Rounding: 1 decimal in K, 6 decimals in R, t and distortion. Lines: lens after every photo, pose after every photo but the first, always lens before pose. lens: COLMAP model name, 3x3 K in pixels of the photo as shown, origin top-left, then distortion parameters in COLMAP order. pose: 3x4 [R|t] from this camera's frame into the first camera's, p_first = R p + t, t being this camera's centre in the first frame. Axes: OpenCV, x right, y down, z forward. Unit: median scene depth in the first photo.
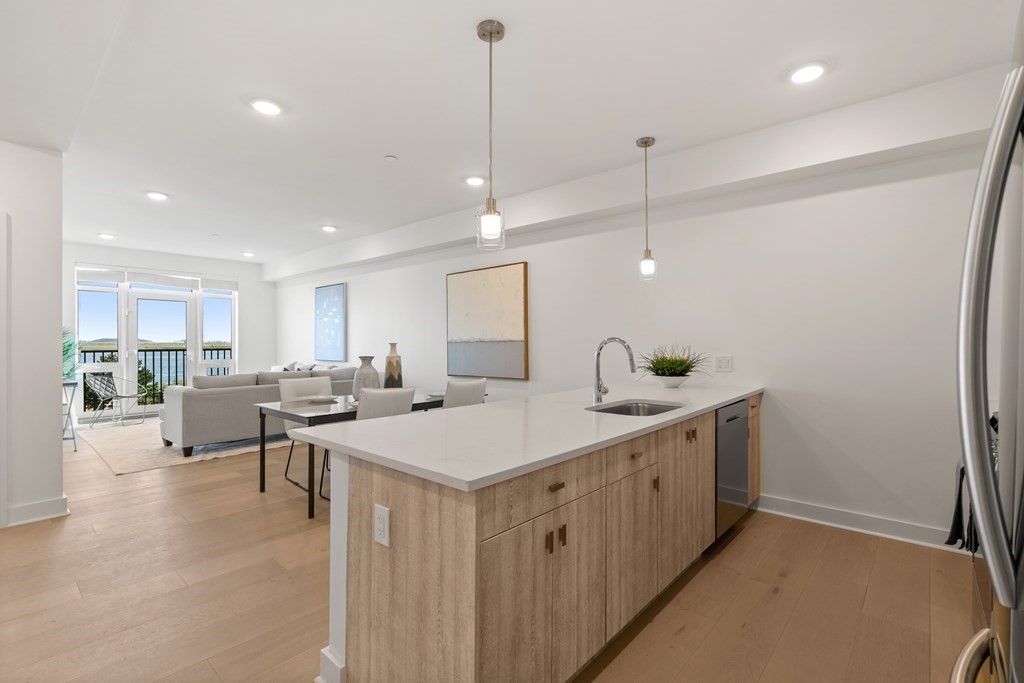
lens RADIAL K [[473.8, 0, 516.7], [0, 473.8, 344.2], [0, 0, 1]] dist [-0.003133, 0.001888]
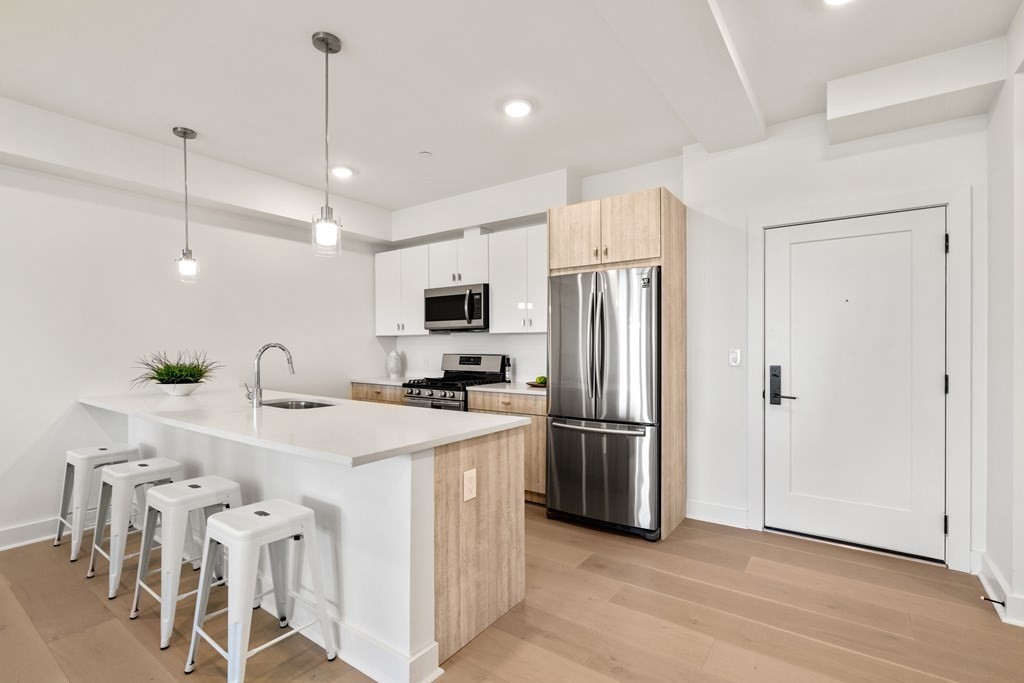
lens RADIAL K [[473.8, 0, 512.0], [0, 473.8, 348.6], [0, 0, 1]] dist [-0.003133, 0.001888]
pose [[-0.107350, -0.002633, 0.994218, -1.447983], [0.008662, 0.999956, 0.003583, -0.001427], [-0.994184, 0.008996, -0.107322, 0.920400]]
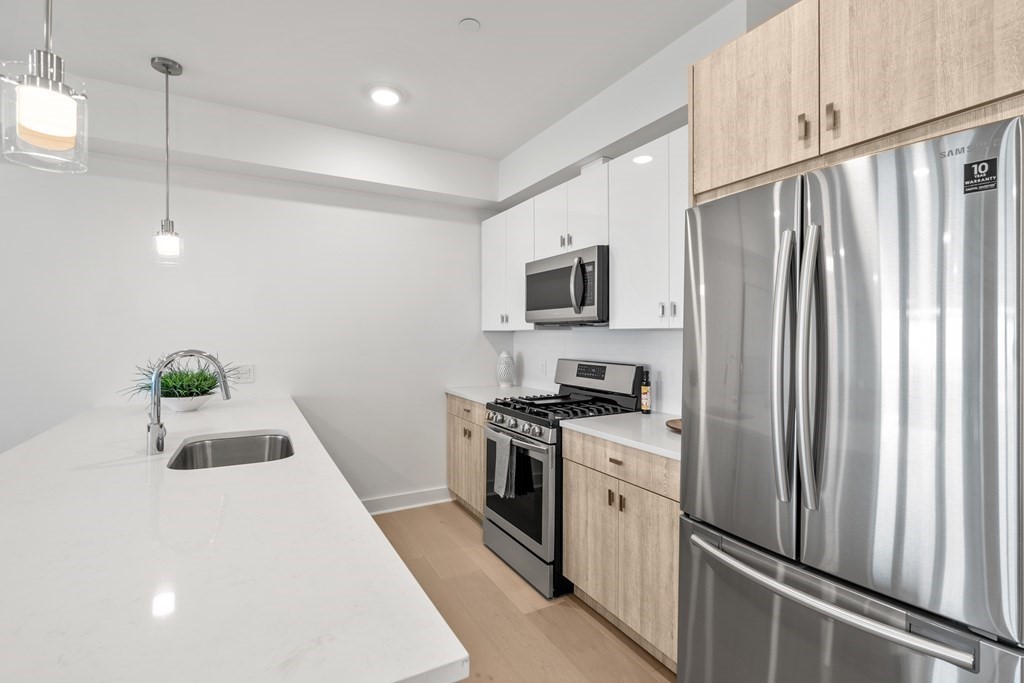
lens RADIAL K [[473.8, 0, 516.1], [0, 473.8, 334.1], [0, 0, 1]] dist [-0.003133, 0.001888]
pose [[0.326804, 0.004617, 0.945081, -0.435352], [0.002902, 0.999978, -0.005889, -0.050872], [-0.945088, 0.004668, 0.326784, 0.561276]]
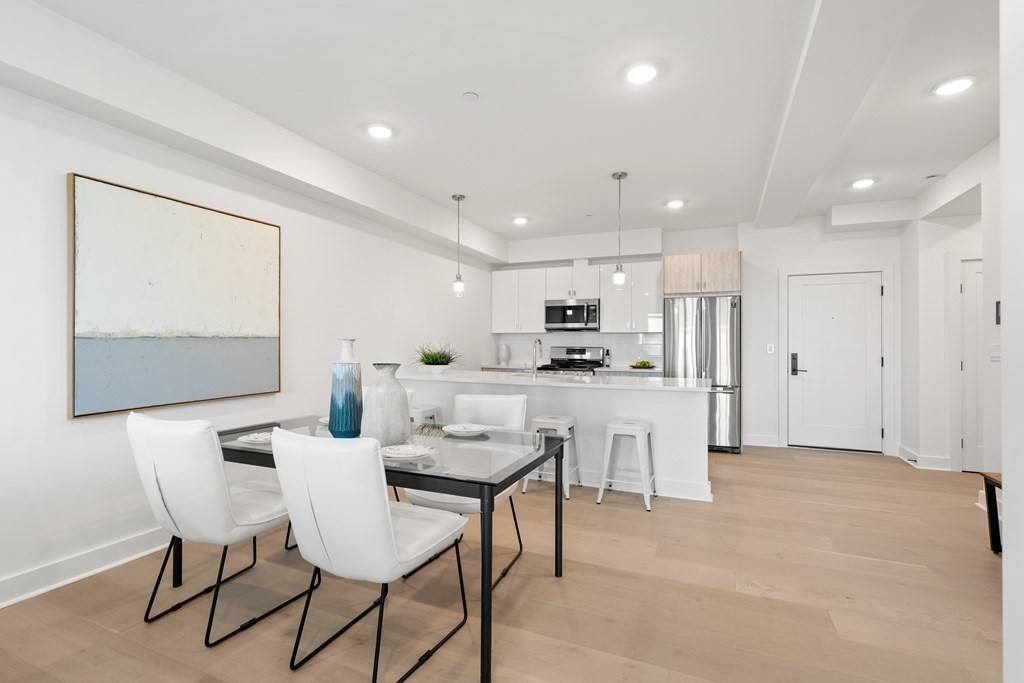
lens RADIAL K [[473.8, 0, 509.6], [0, 473.8, 338.9], [0, 0, 1]] dist [-0.003133, 0.001888]
pose [[-0.313649, 0.008864, 0.949498, -2.211292], [0.001957, 0.999960, -0.008689, 0.006606], [-0.949537, -0.000867, -0.313654, 2.588465]]
